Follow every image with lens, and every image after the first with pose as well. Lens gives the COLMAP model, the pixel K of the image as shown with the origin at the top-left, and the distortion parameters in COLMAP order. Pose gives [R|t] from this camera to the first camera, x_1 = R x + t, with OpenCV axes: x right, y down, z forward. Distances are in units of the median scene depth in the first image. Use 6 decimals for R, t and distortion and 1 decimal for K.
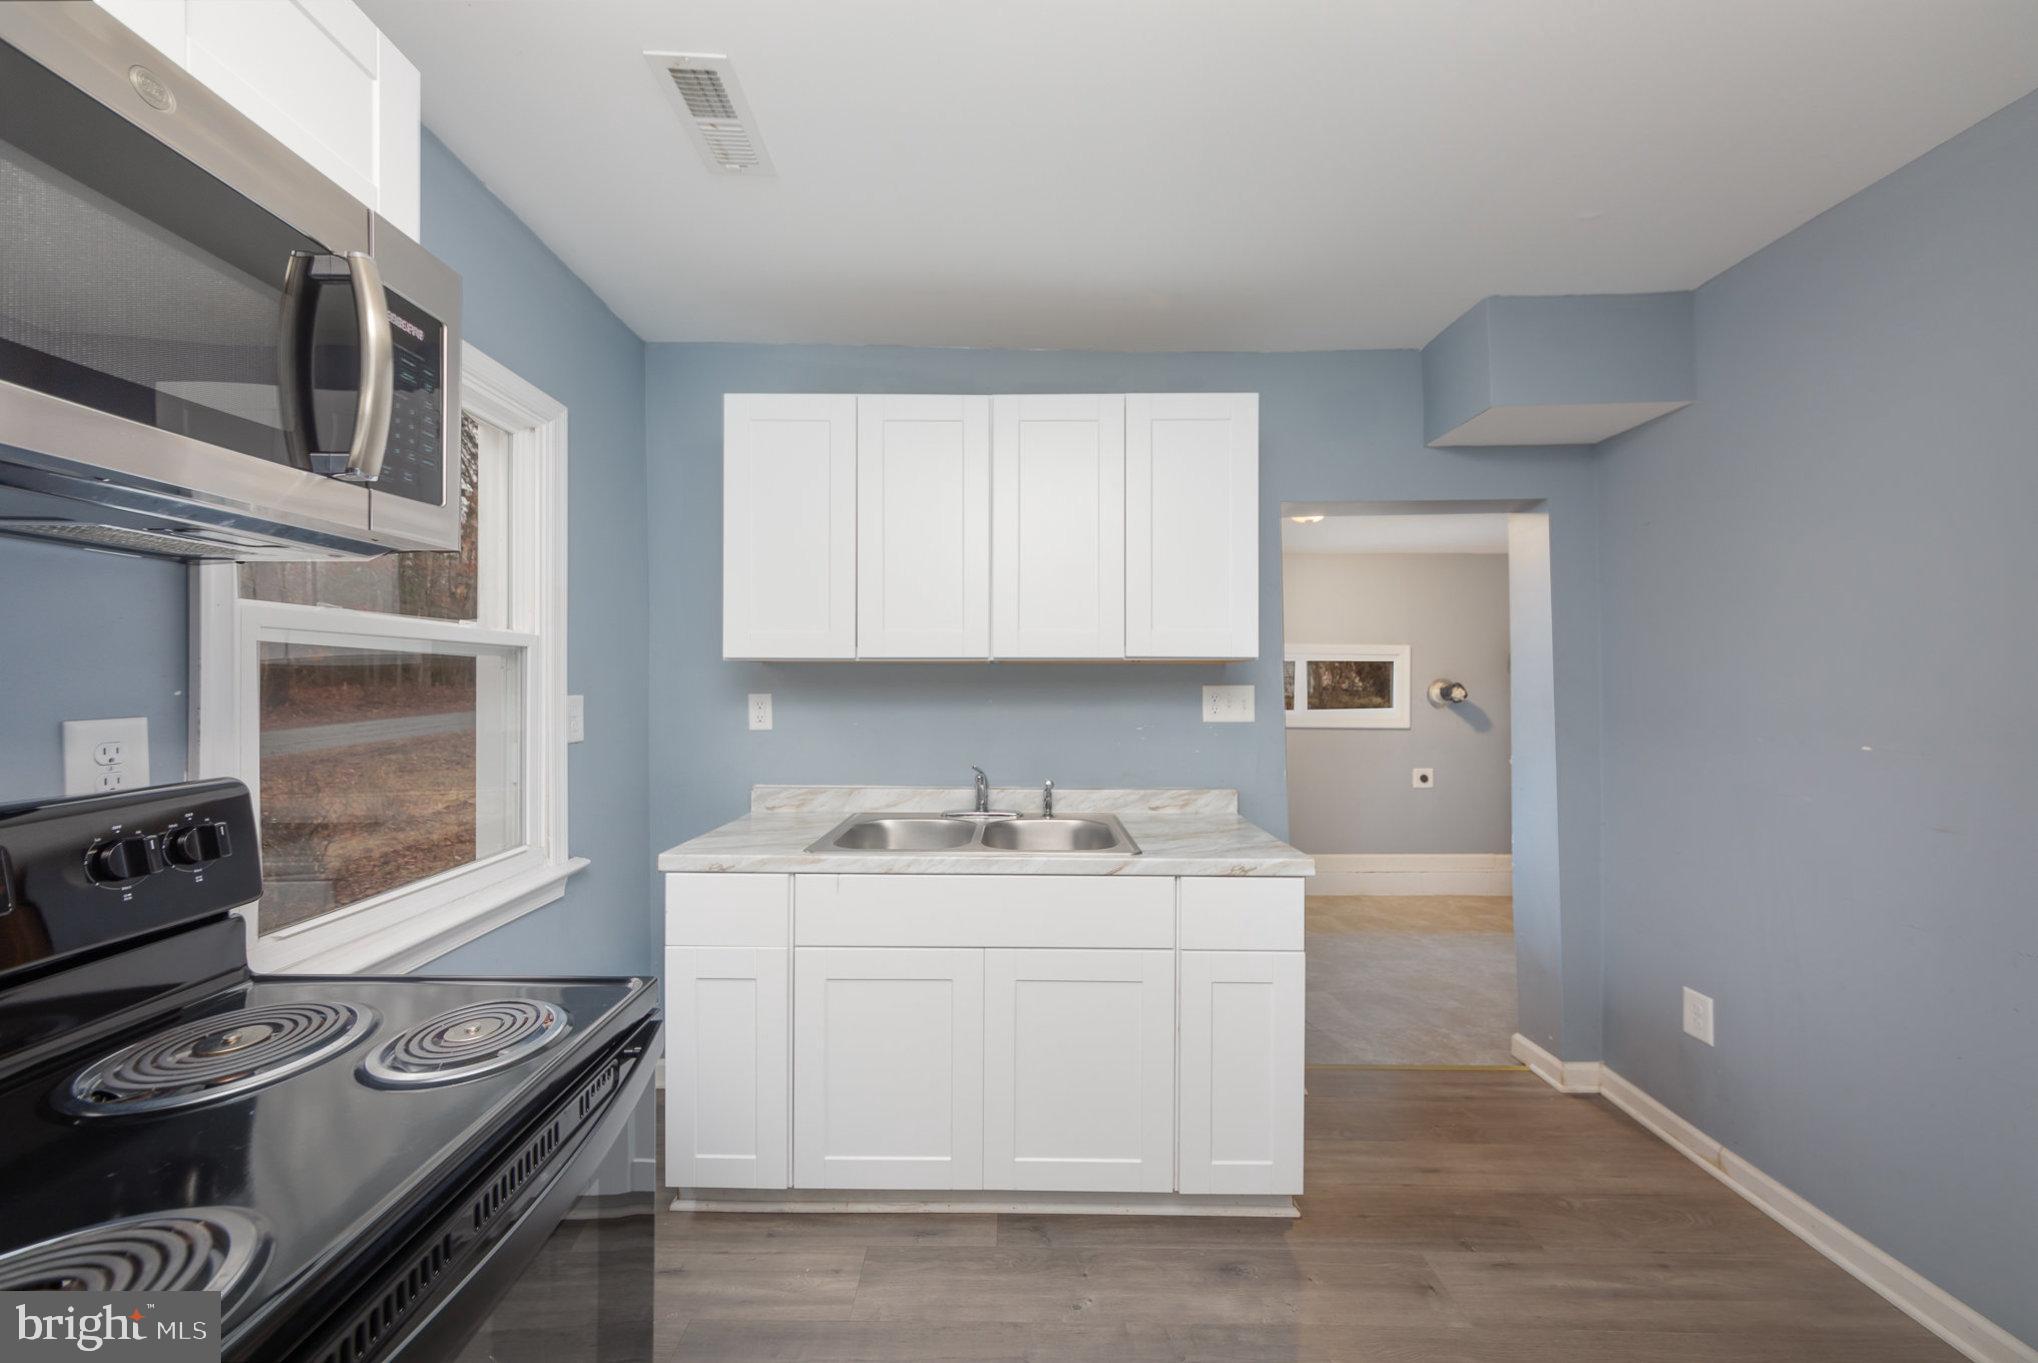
lens RADIAL K [[713.0, 0, 1021.1], [0, 713.0, 682.6], [0, 0, 1]] dist [0.000455, -0.000075]
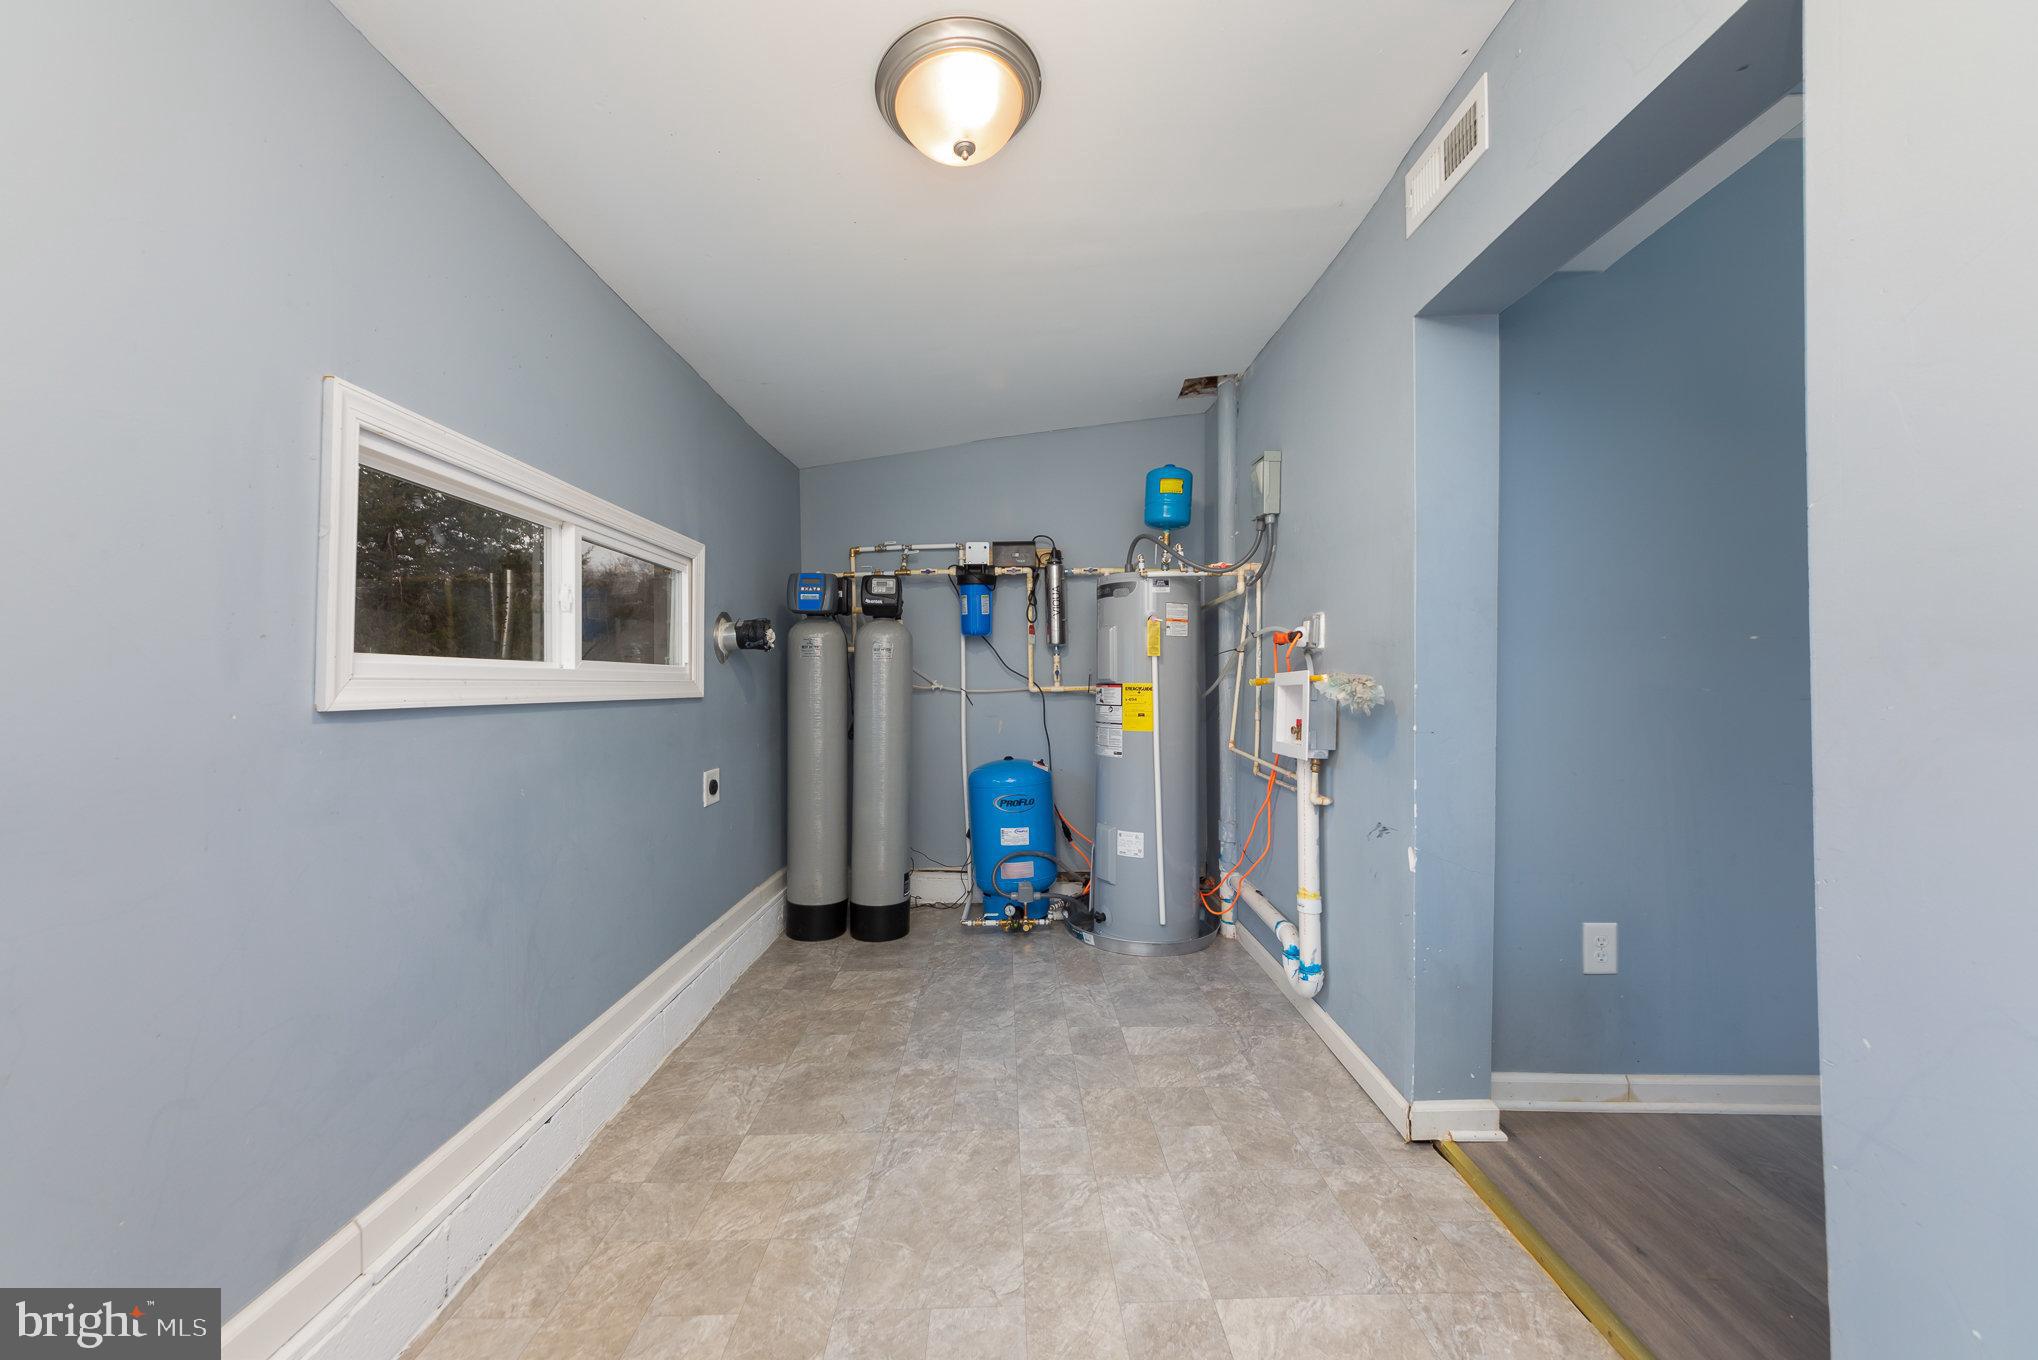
lens RADIAL K [[713.0, 0, 1016.6], [0, 713.0, 666.1], [0, 0, 1]] dist [0.000455, -0.000075]
pose [[0.017780, 0.015660, 0.999719, 0.011108], [0.007275, 0.999849, -0.015792, 0.085428], [-0.999815, 0.007554, 0.017664, 1.301332]]
